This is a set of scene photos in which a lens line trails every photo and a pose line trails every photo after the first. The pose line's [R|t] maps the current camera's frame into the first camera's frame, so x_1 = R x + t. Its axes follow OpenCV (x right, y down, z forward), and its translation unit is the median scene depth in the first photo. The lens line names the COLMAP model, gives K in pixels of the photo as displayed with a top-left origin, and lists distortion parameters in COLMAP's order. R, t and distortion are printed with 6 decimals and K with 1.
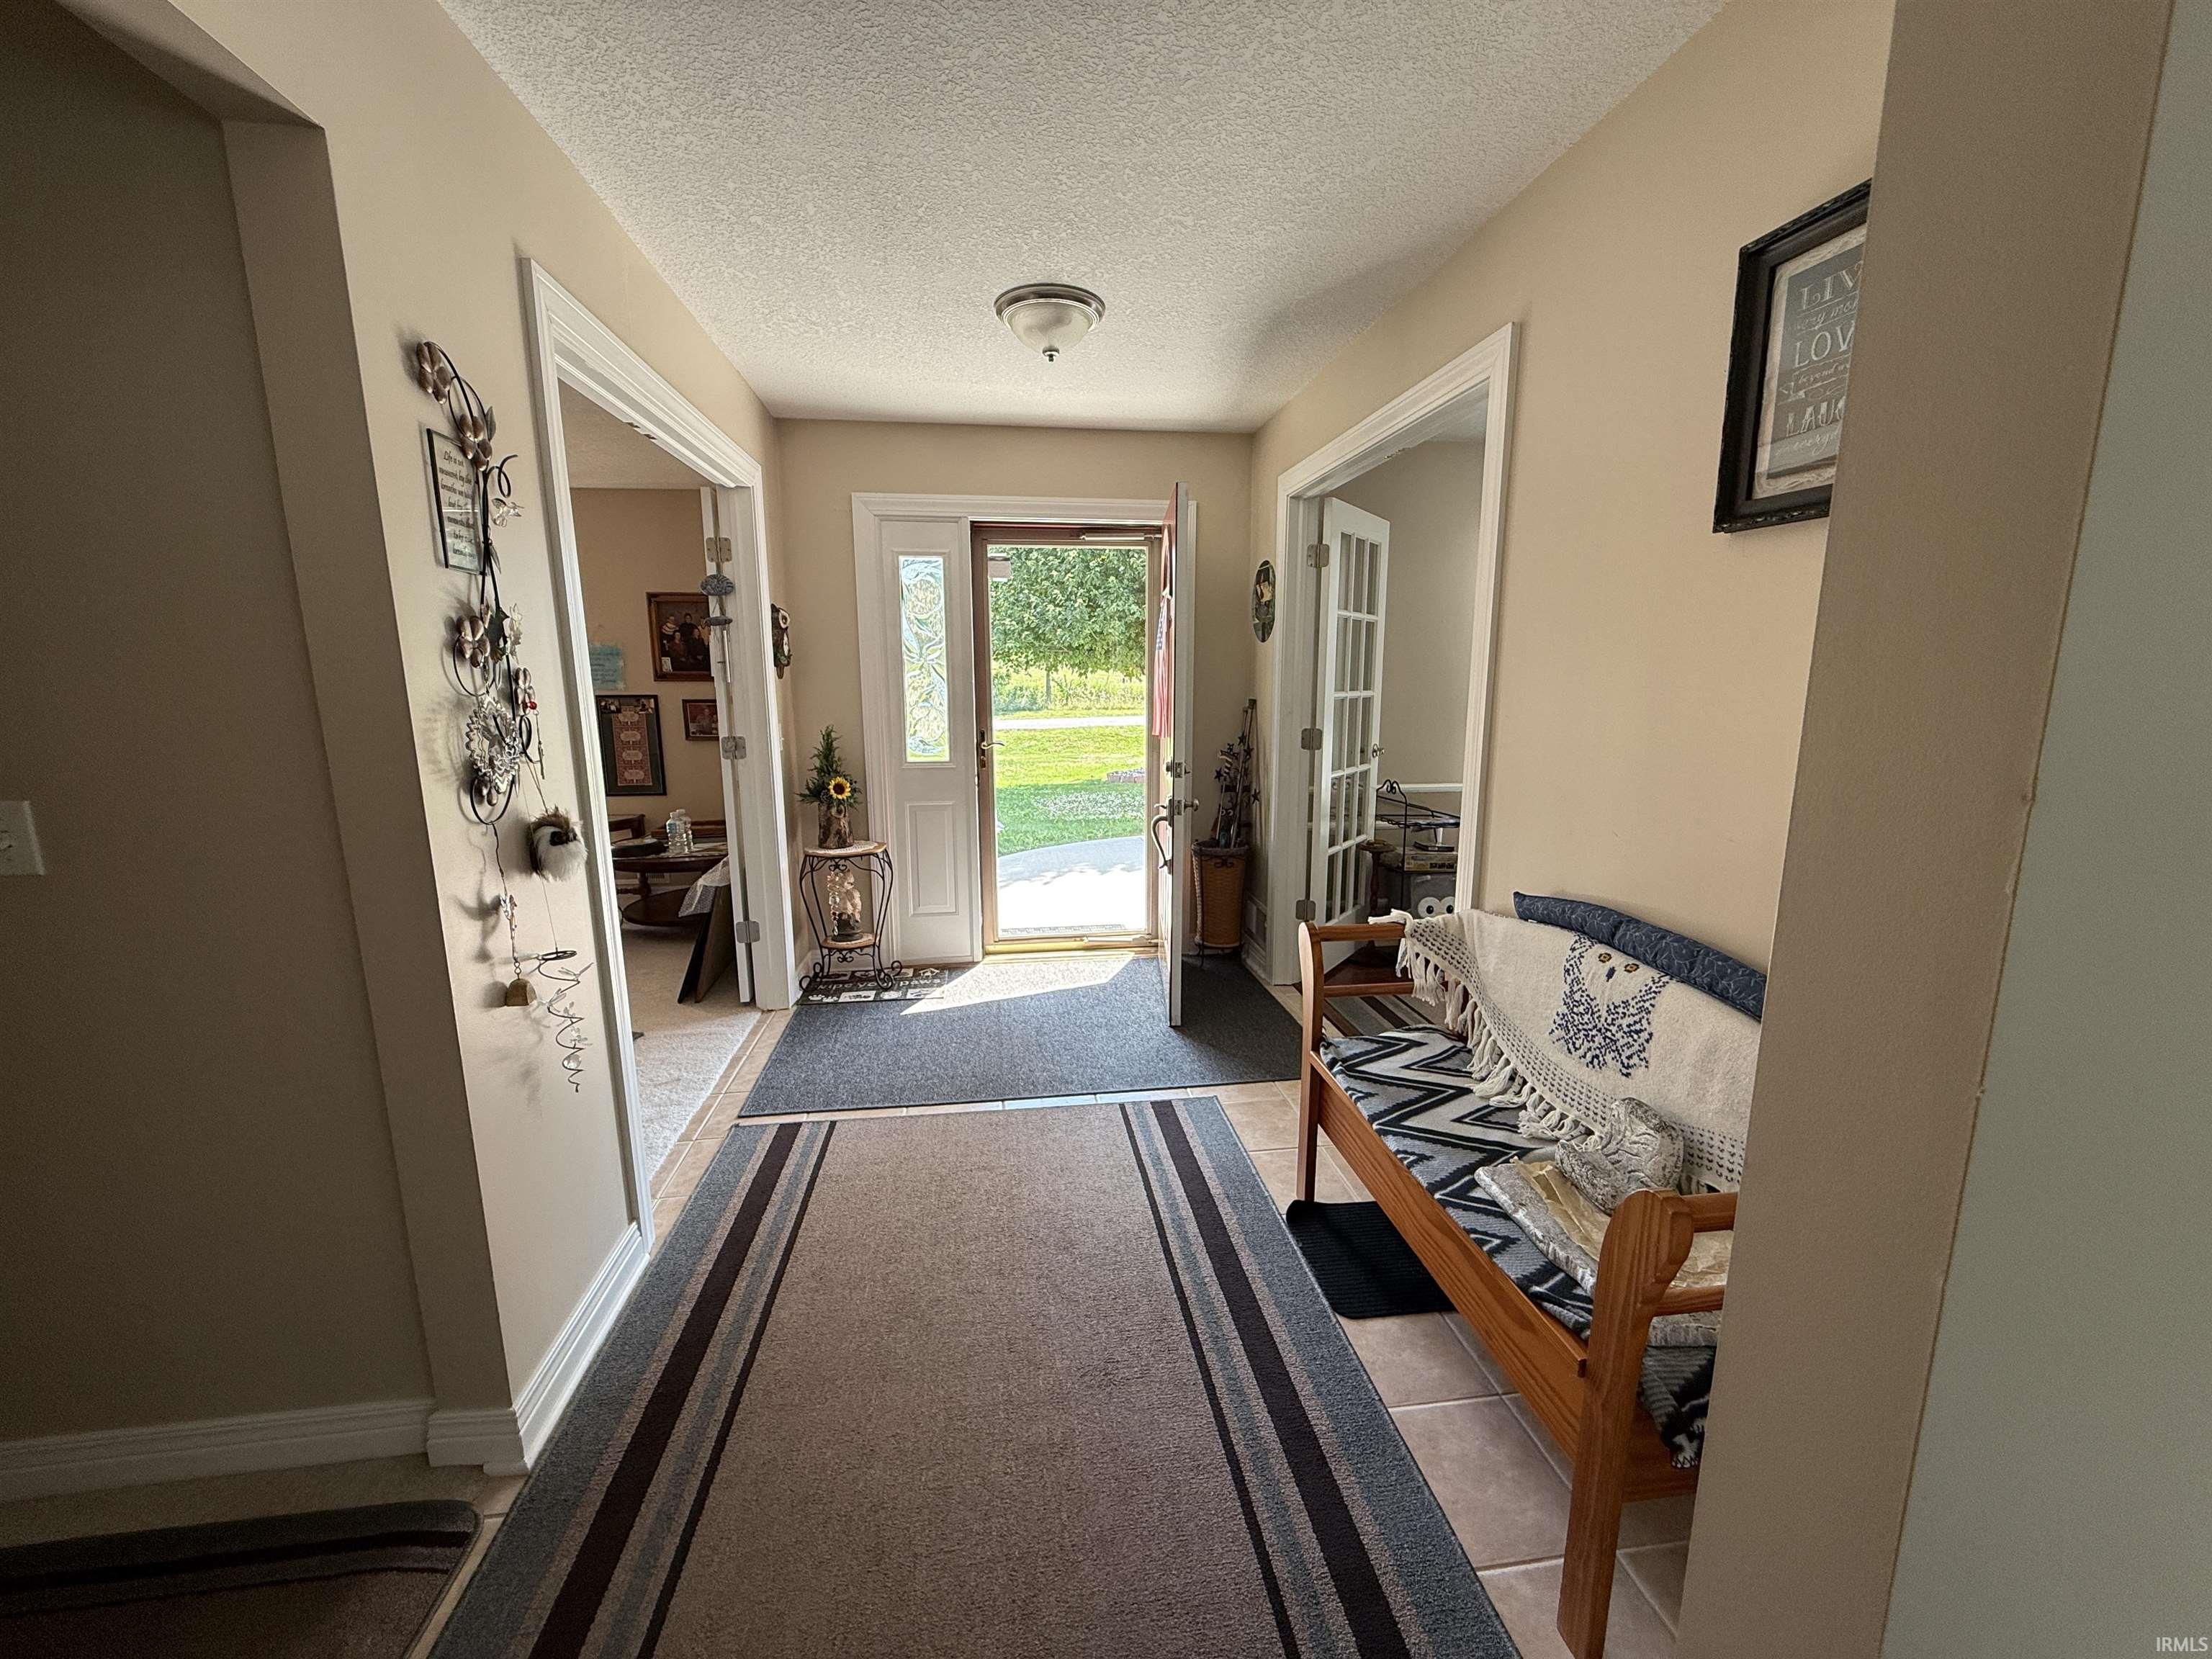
lens RADIAL K [[884.6, 0, 1097.5], [0, 884.6, 830.4], [0, 0, 1]] dist [-0.000304, -0.000329]
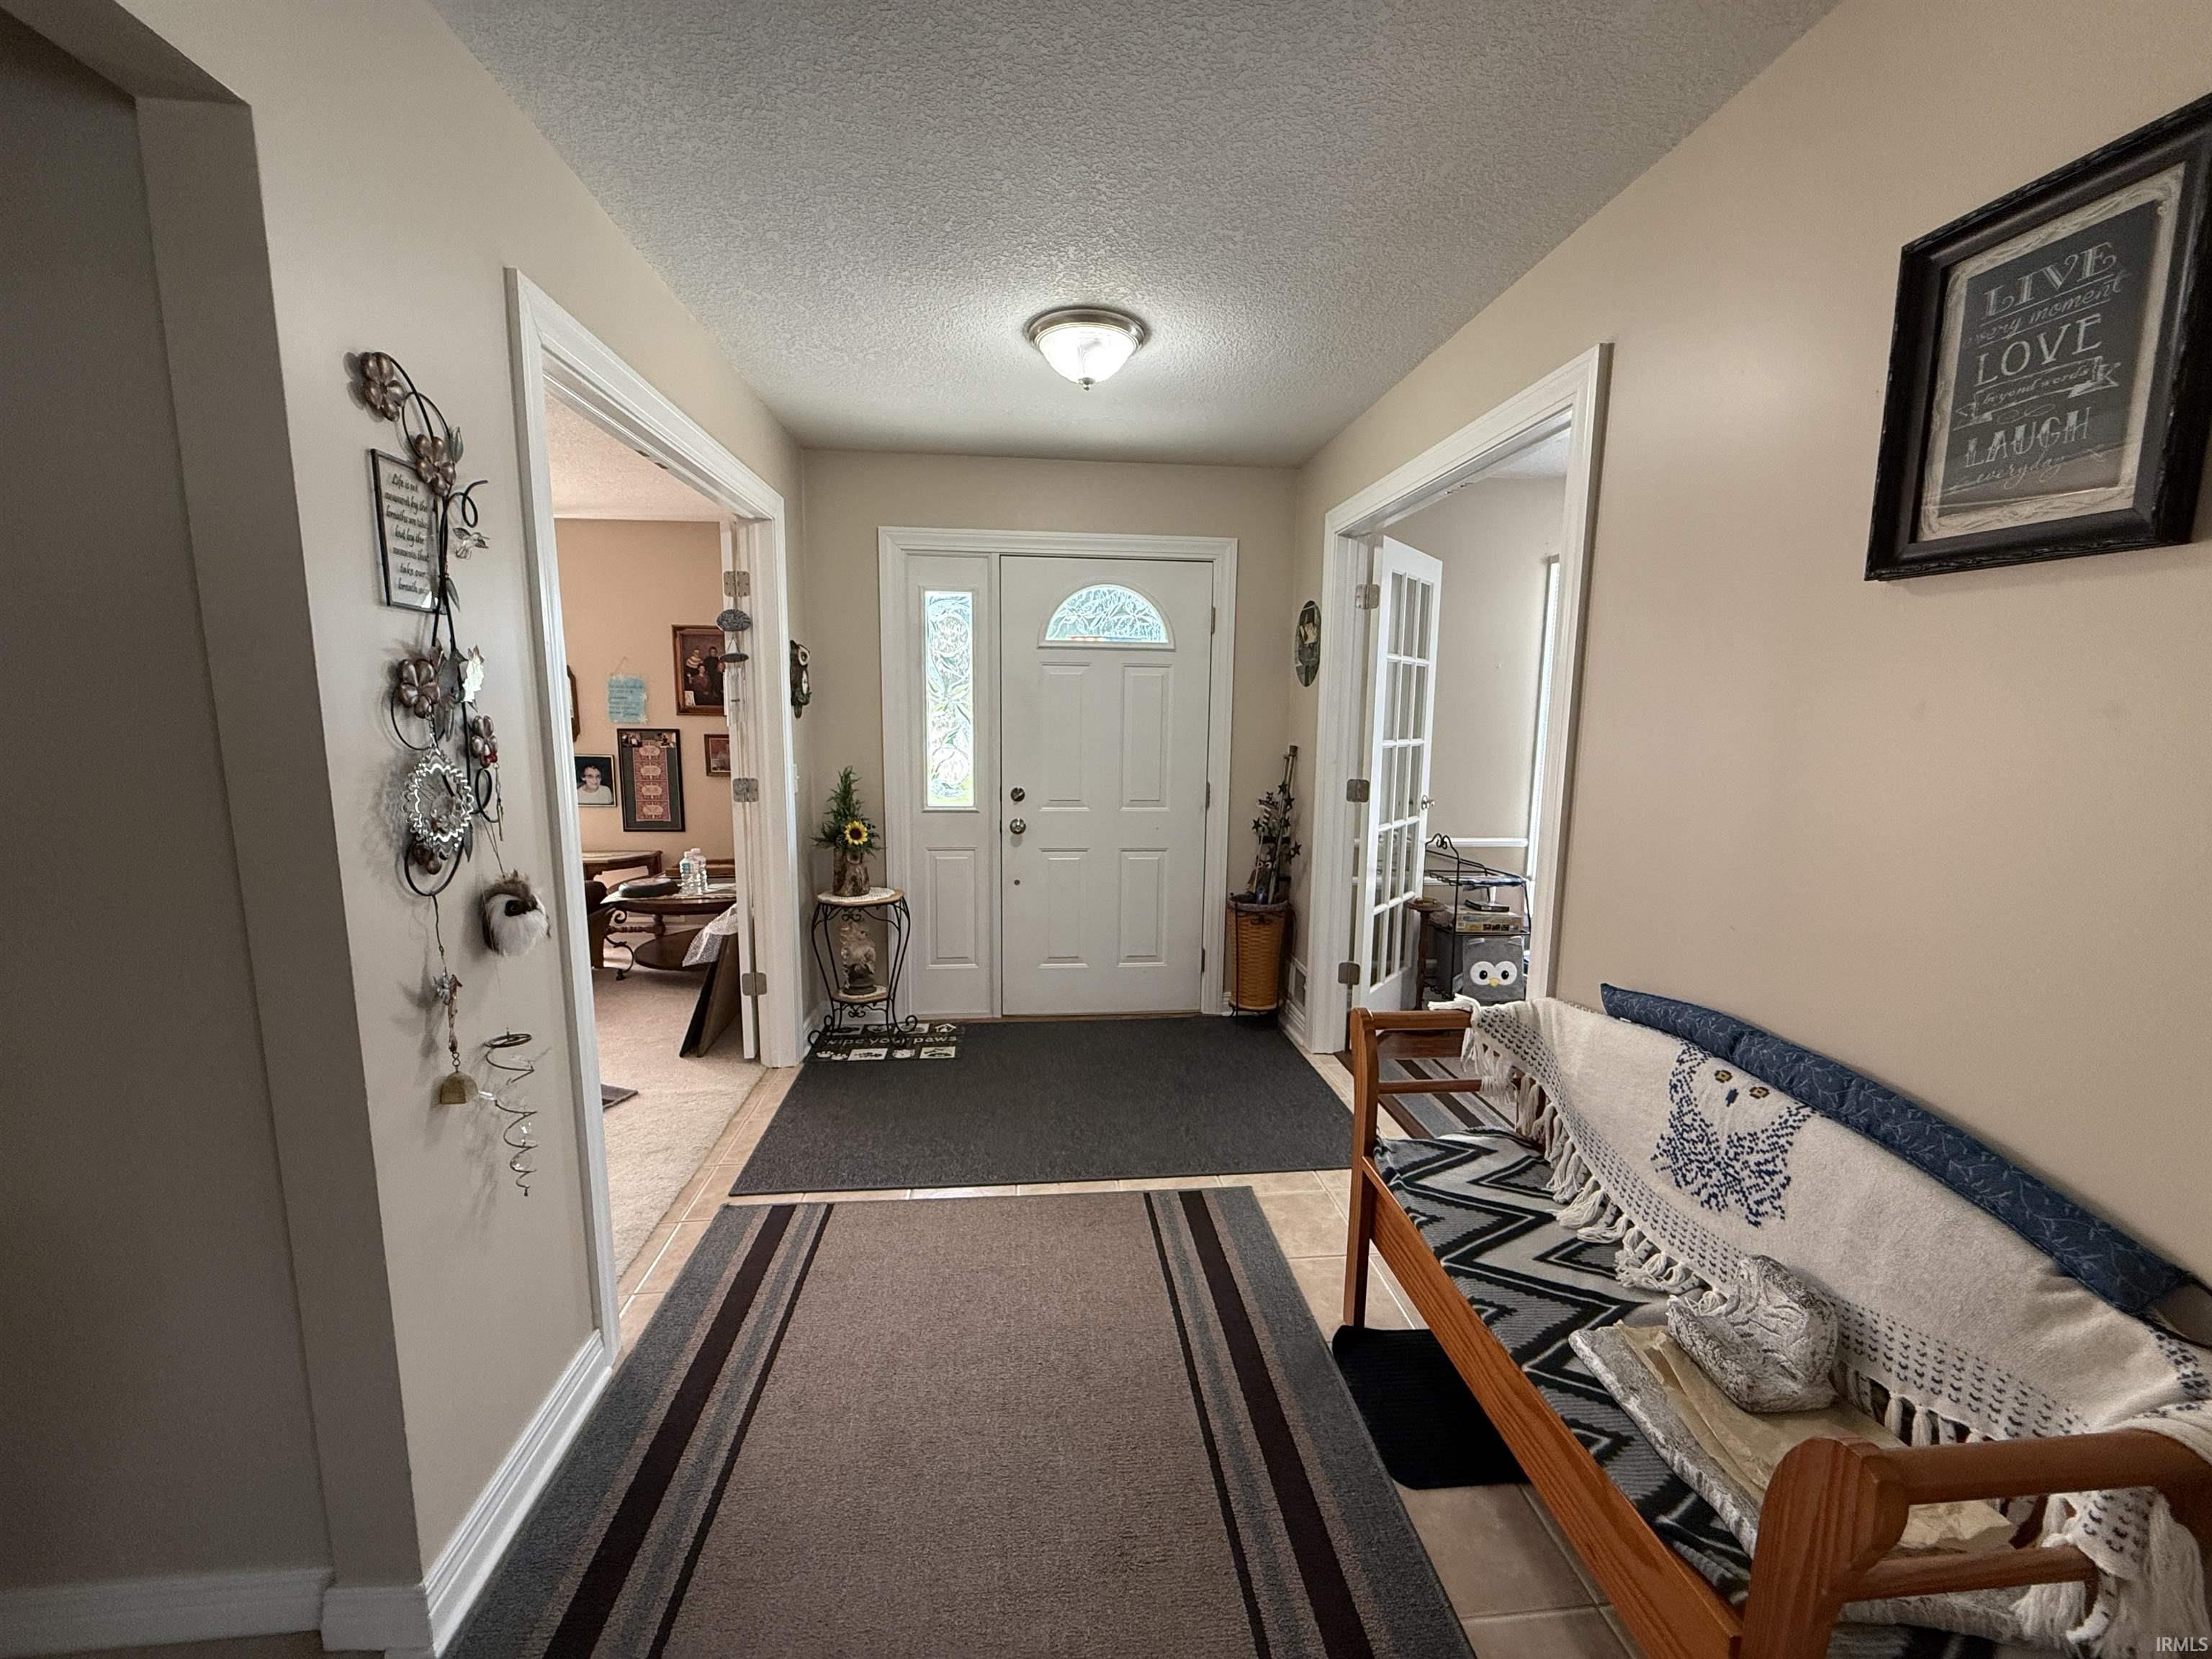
lens RADIAL K [[884.6, 0, 1097.5], [0, 884.6, 830.4], [0, 0, 1]] dist [-0.000304, -0.000329]
pose [[0.999168, 0.020261, -0.035403, 0.002017], [-0.021532, 0.999124, -0.035896, -0.040384], [0.034645, 0.036628, 0.998728, 0.109464]]
